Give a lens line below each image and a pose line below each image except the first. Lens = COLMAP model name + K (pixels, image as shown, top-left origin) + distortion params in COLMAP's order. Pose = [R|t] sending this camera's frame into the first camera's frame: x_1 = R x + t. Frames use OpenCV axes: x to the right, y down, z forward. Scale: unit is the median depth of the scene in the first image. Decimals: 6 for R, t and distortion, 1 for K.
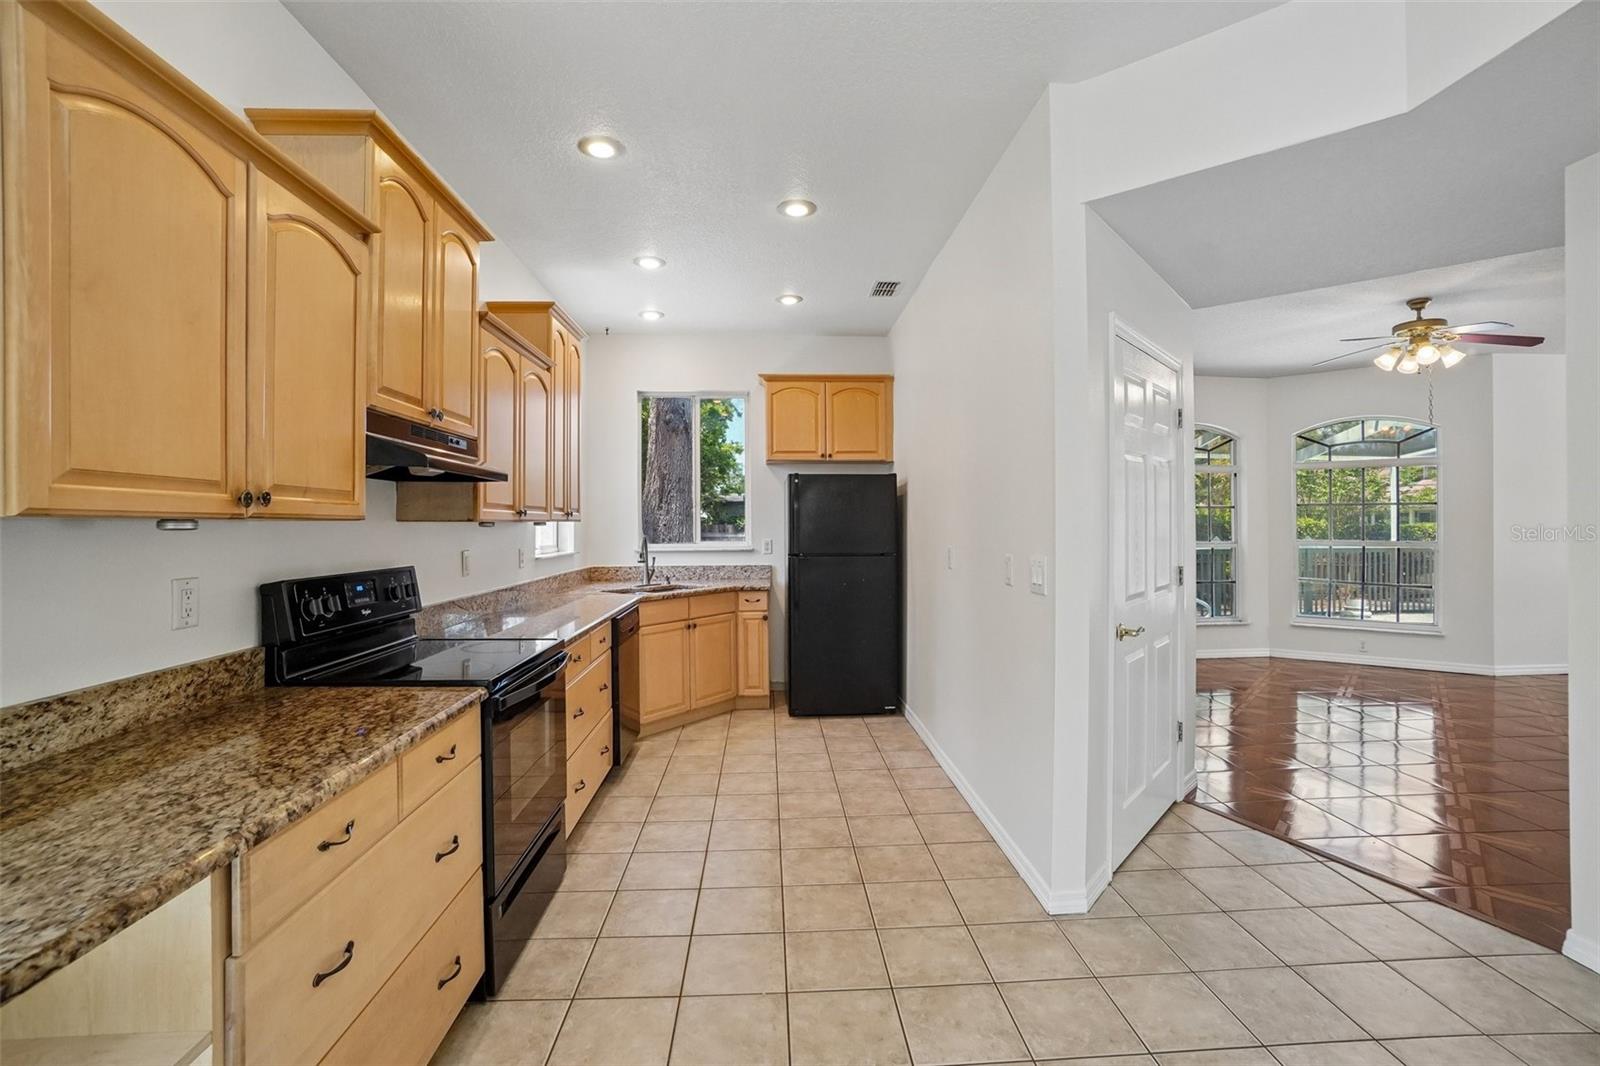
lens RADIAL K [[714.2, 0, 798.7], [0, 714.2, 516.1], [0, 0, 1]] dist [-0.055427, 0.019759]
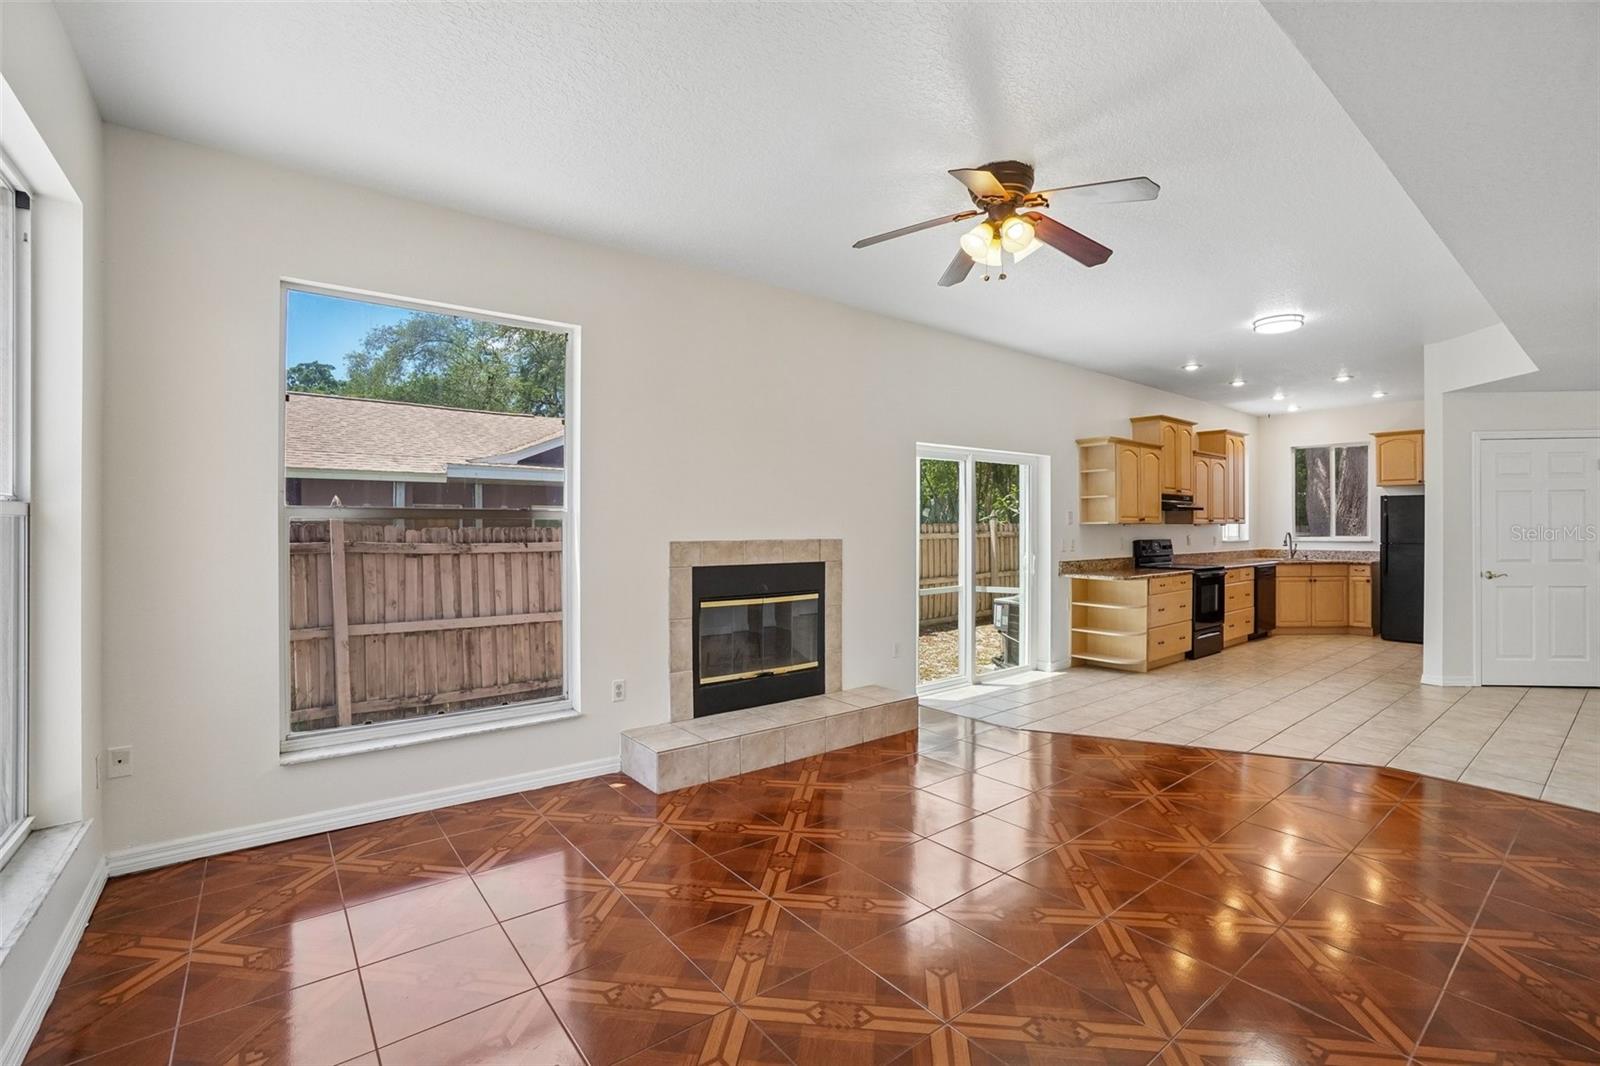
lens RADIAL K [[689.3, 0, 820.0], [0, 689.3, 528.9], [0, 0, 1]] dist [-0.067094, 0.021231]
pose [[0.587256, 0.004950, -0.809386, 0.483898], [0.008452, 0.999889, 0.012248, -0.010567], [0.809357, -0.014034, 0.587149, -1.012458]]
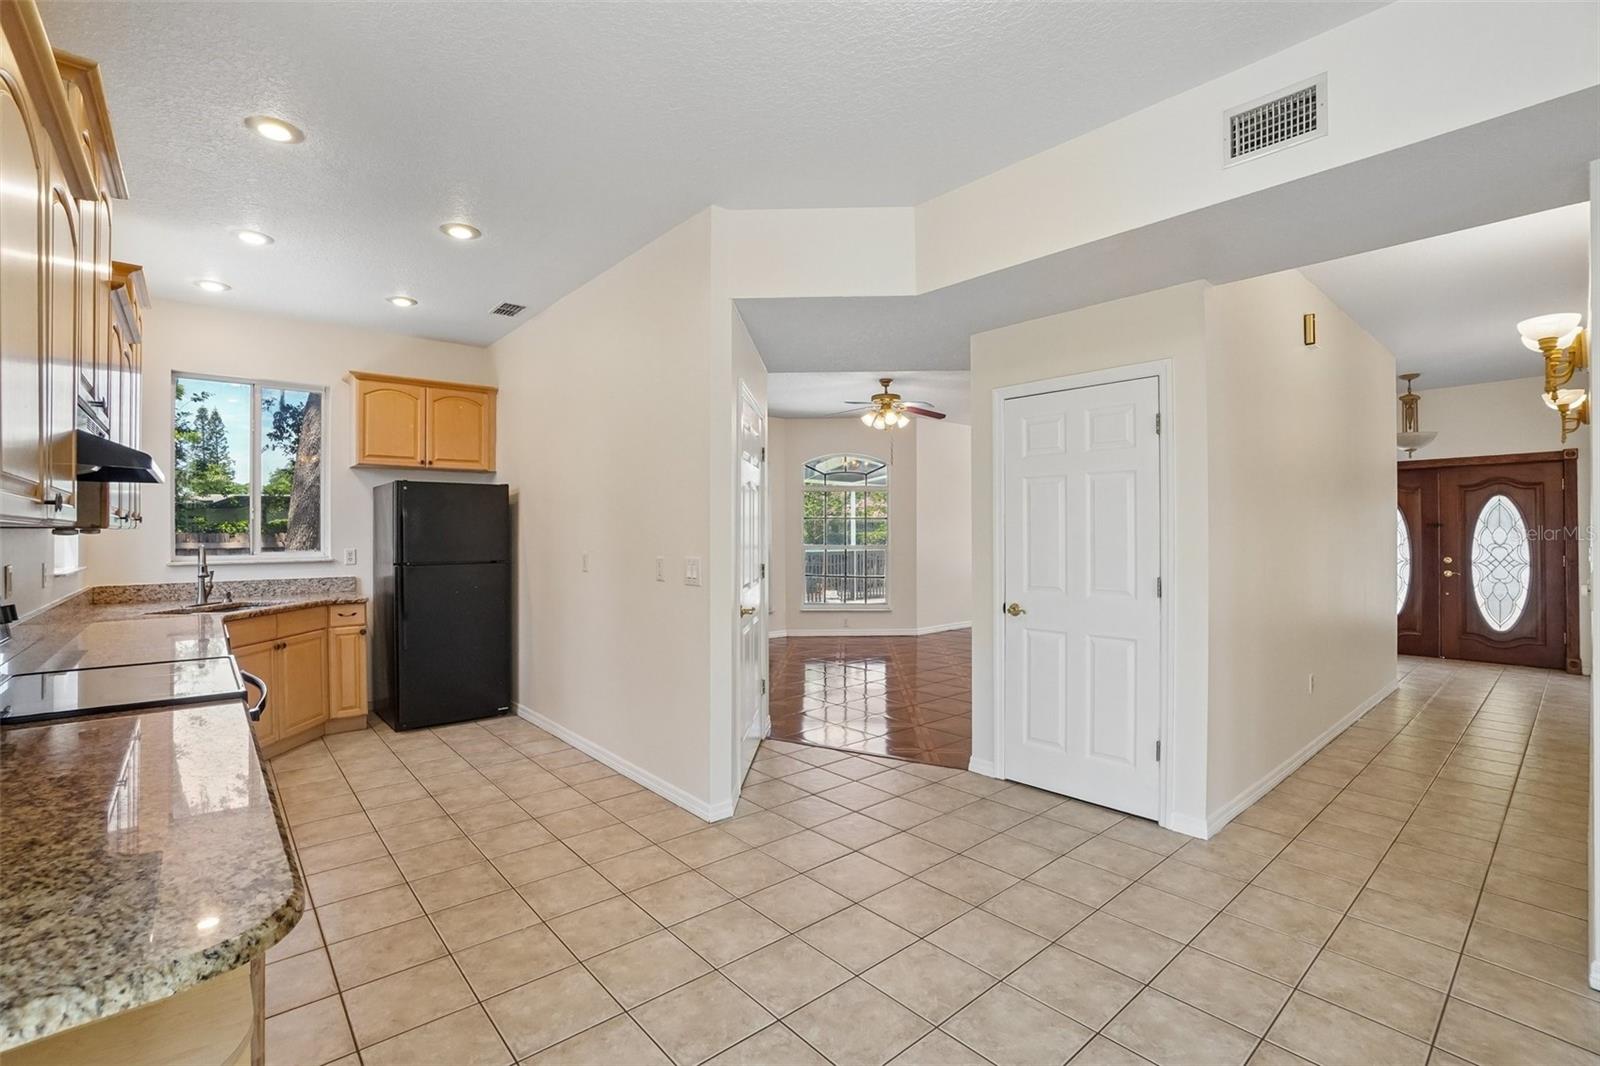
lens RADIAL K [[714.2, 0, 798.7], [0, 714.2, 516.1], [0, 0, 1]] dist [-0.055427, 0.019759]
pose [[0.796031, 0.013747, 0.605100, -0.157352], [-0.006056, 0.999873, -0.014748, -0.000128], [-0.605226, 0.008076, 0.796013, -0.088711]]
